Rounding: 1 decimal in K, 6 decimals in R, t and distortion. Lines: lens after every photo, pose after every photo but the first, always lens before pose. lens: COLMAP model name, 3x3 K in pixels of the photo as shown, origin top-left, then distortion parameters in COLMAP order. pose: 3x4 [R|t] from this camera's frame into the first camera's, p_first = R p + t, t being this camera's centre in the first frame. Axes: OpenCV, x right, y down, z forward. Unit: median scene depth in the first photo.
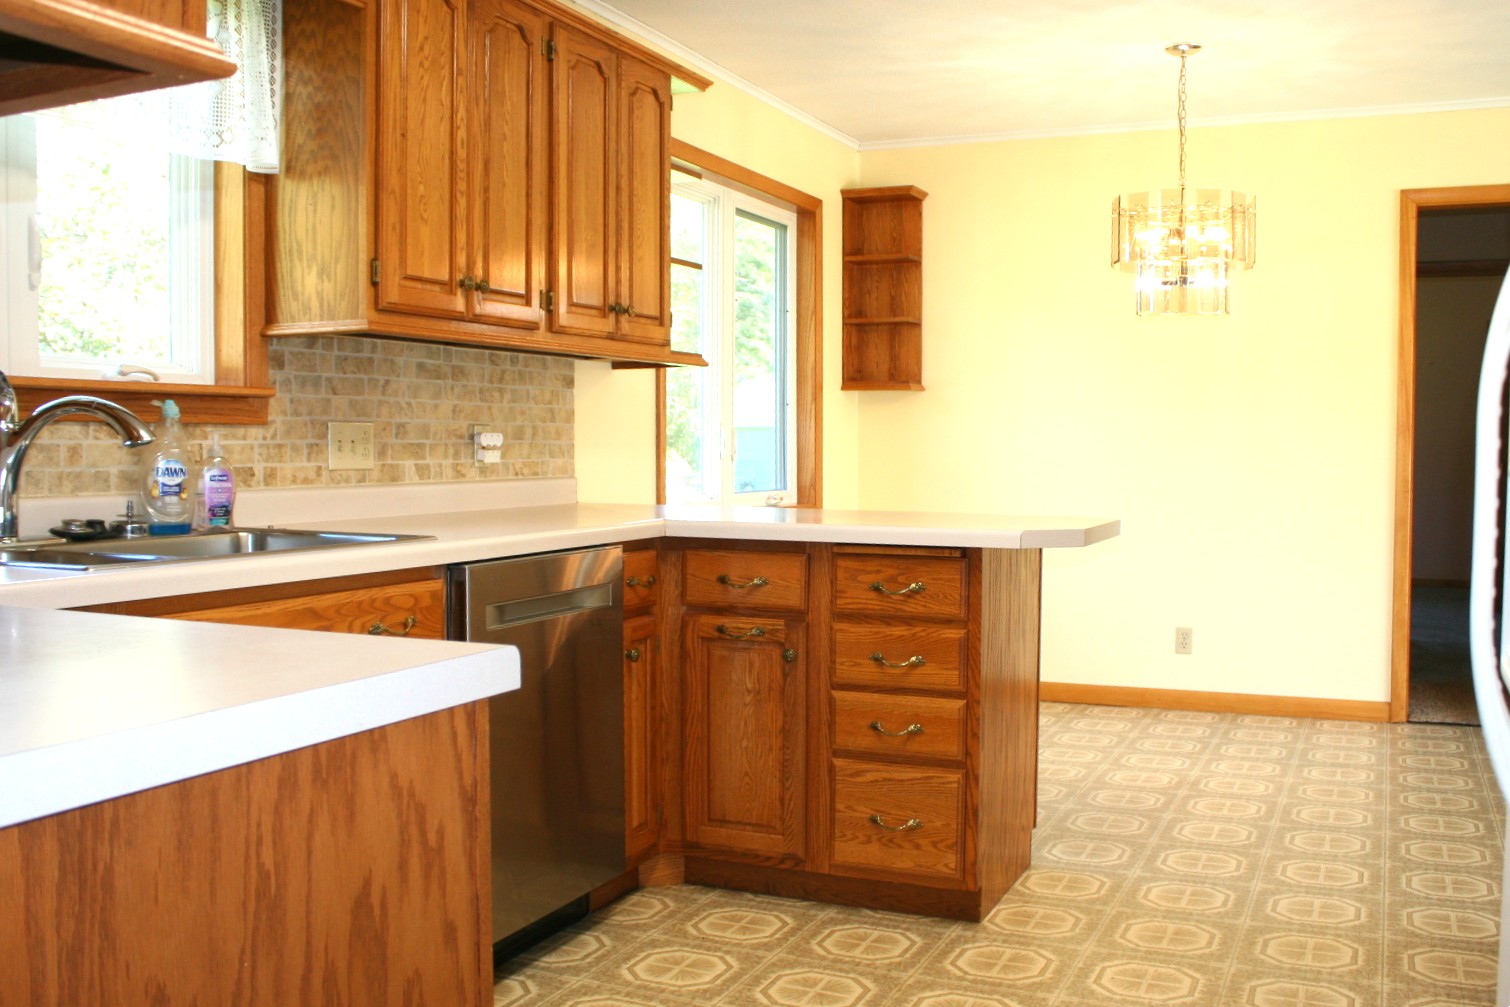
lens RADIAL K [[1376.3, 0, 754.5], [0, 1376.3, 519.0], [0, 0, 1]] dist [-0.145439, 0.149219]
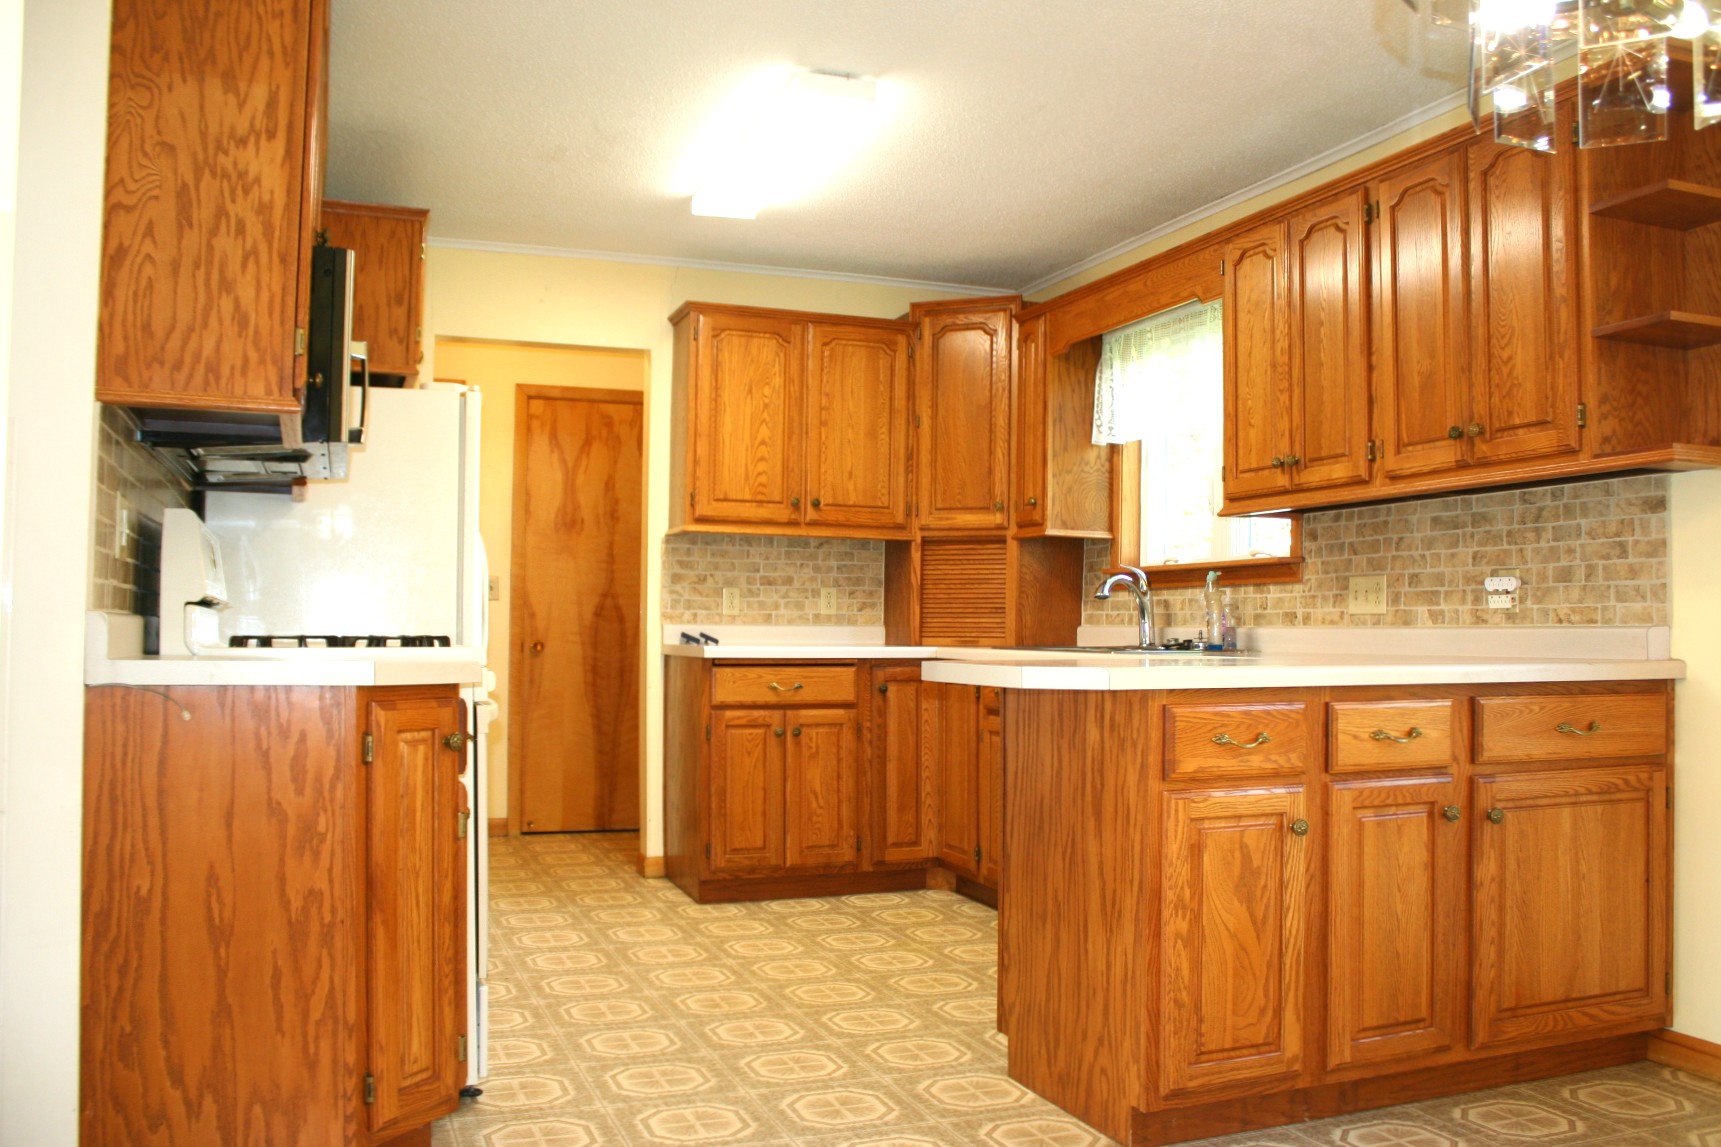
lens RADIAL K [[1464.8, 0, 866.0], [0, 1464.8, 588.3], [0, 0, 1]] dist [-0.163281, 0.151050]
pose [[-0.686568, -0.027374, -0.726550, 0.882940], [-0.045536, 0.998948, 0.005393, -0.042125], [0.725638, 0.036786, -0.687093, 1.431153]]
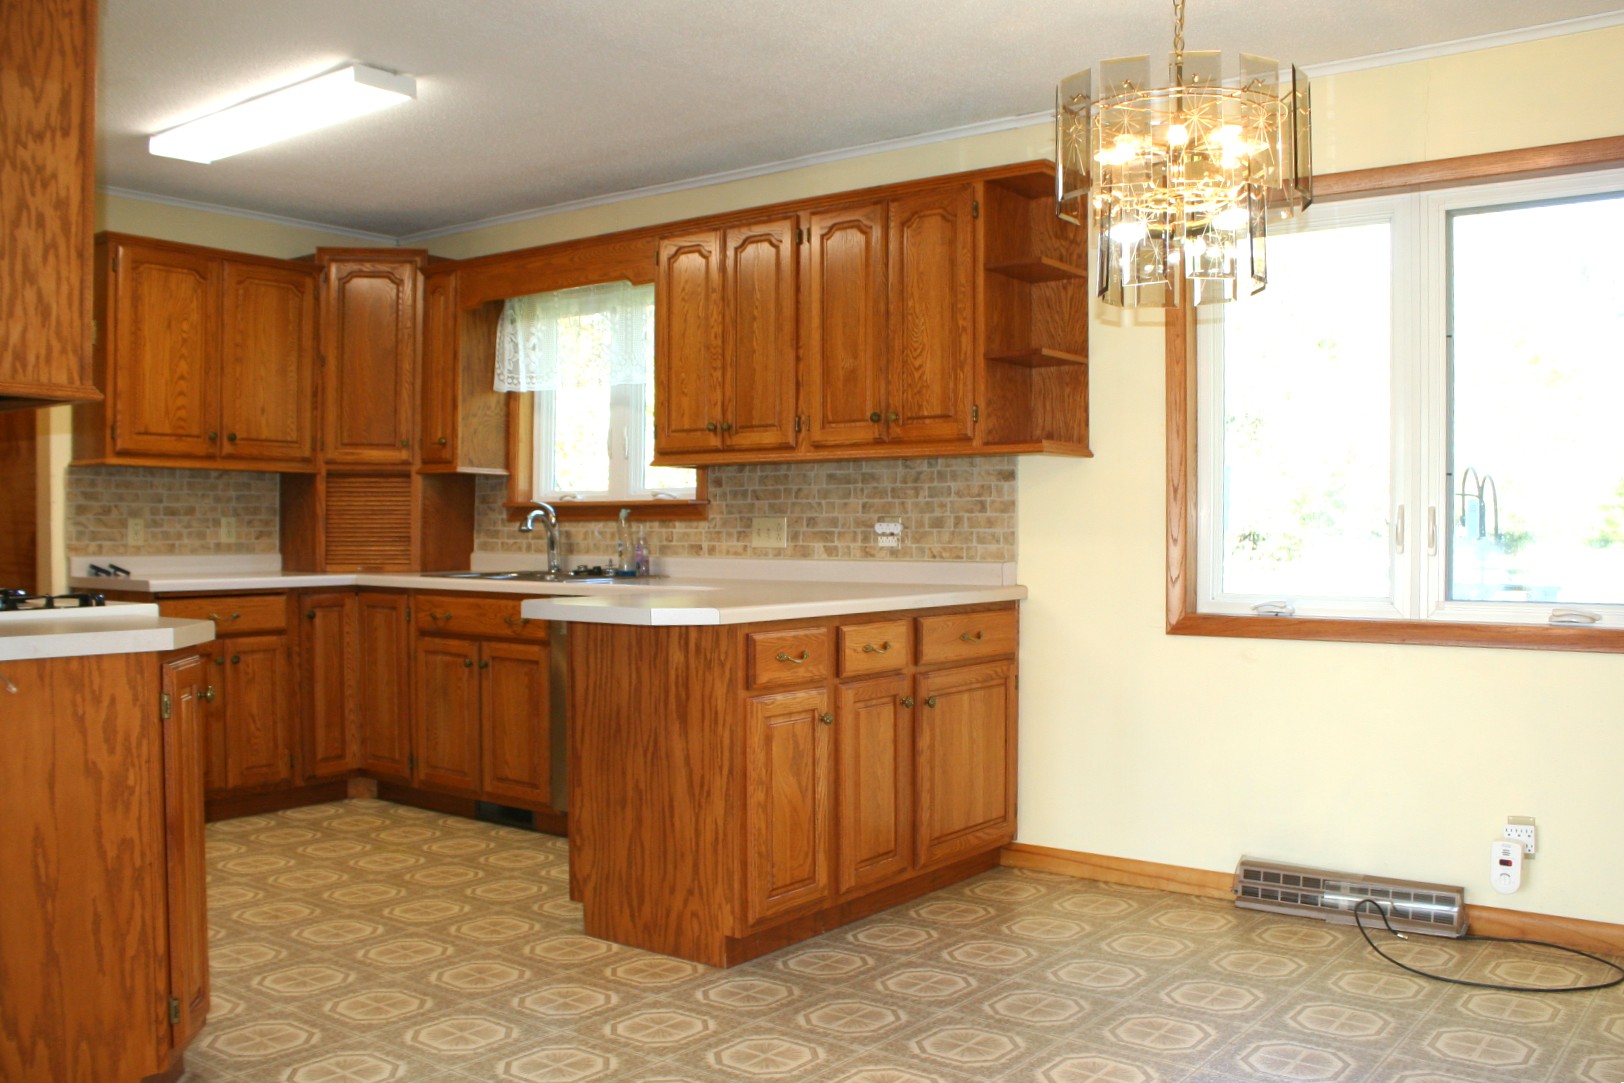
lens RADIAL K [[1480.2, 0, 811.5], [0, 1480.2, 558.2], [0, 0, 1]] dist [-0.145439, 0.149219]
pose [[-0.202462, 0.019062, -0.979104, 1.234121], [-0.052288, 0.998174, 0.030246, -0.071430], [0.977893, 0.057319, -0.201096, 1.268317]]
